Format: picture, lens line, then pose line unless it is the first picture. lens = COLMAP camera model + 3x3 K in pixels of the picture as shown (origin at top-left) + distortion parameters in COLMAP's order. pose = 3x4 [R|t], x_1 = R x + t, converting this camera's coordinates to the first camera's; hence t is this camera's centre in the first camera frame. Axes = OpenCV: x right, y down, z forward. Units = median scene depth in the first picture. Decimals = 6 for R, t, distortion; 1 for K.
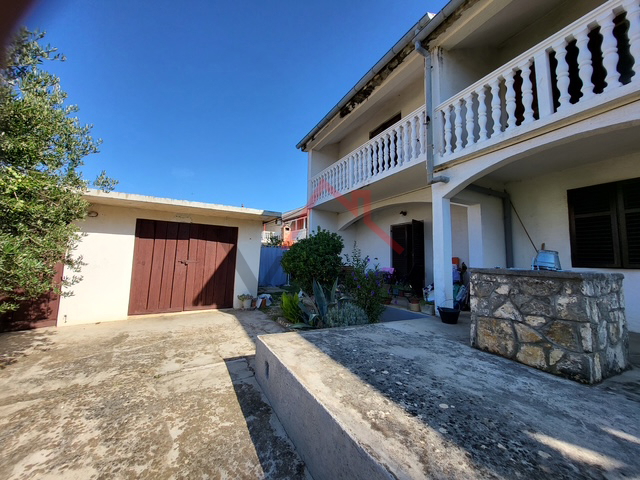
lens RADIAL K [[249.6, 0, 311.6], [0, 249.6, 236.8], [0, 0, 1]] dist [0.002479, -0.003073]
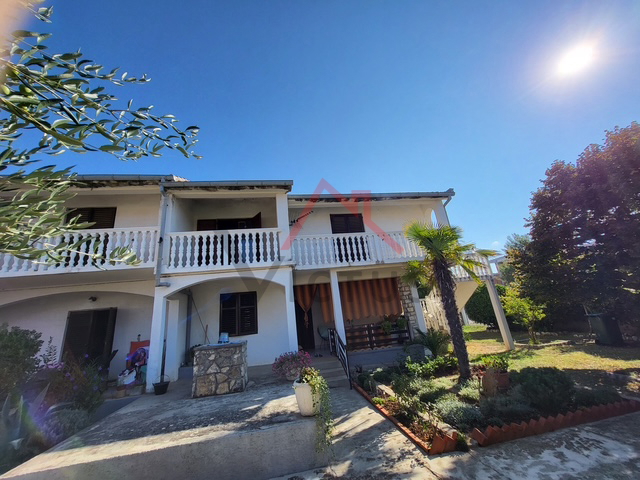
lens RADIAL K [[249.6, 0, 311.6], [0, 249.6, 236.8], [0, 0, 1]] dist [0.002479, -0.003073]
pose [[0.294489, 0.244332, 0.923893, -0.612939], [0.016952, 0.965276, -0.260680, -0.103395], [-0.955504, 0.092429, 0.280122, -0.223270]]
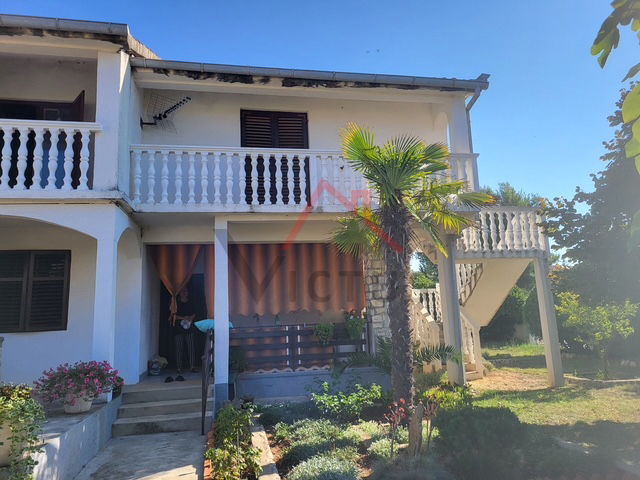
lens RADIAL K [[488.1, 0, 321.6], [0, 488.1, 224.9], [0, 0, 1]] dist [0.027881, 0.004314]
pose [[0.241268, 0.146670, 0.959311, -0.476725], [-0.042523, 0.989162, -0.140539, -0.073951], [-0.969526, -0.006885, 0.244890, -0.658880]]
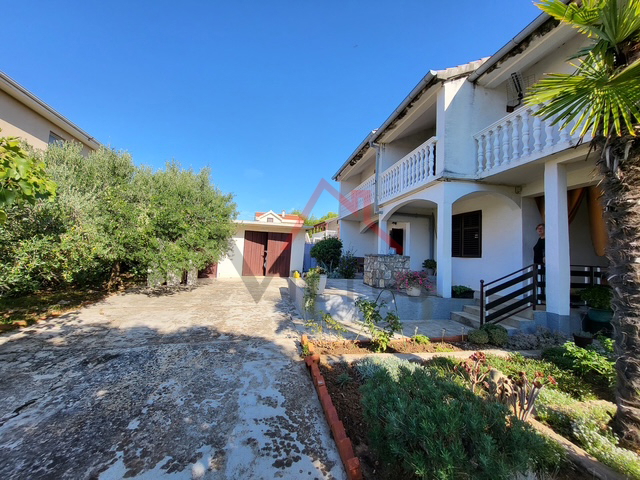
lens RADIAL K [[249.6, 0, 311.6], [0, 249.6, 236.8], [0, 0, 1]] dist [0.002479, -0.003073]
pose [[0.958692, 0.002494, -0.284435, 0.558043], [0.001115, 0.999921, 0.012525, -0.056244], [0.284443, -0.012325, 0.958614, -1.082918]]
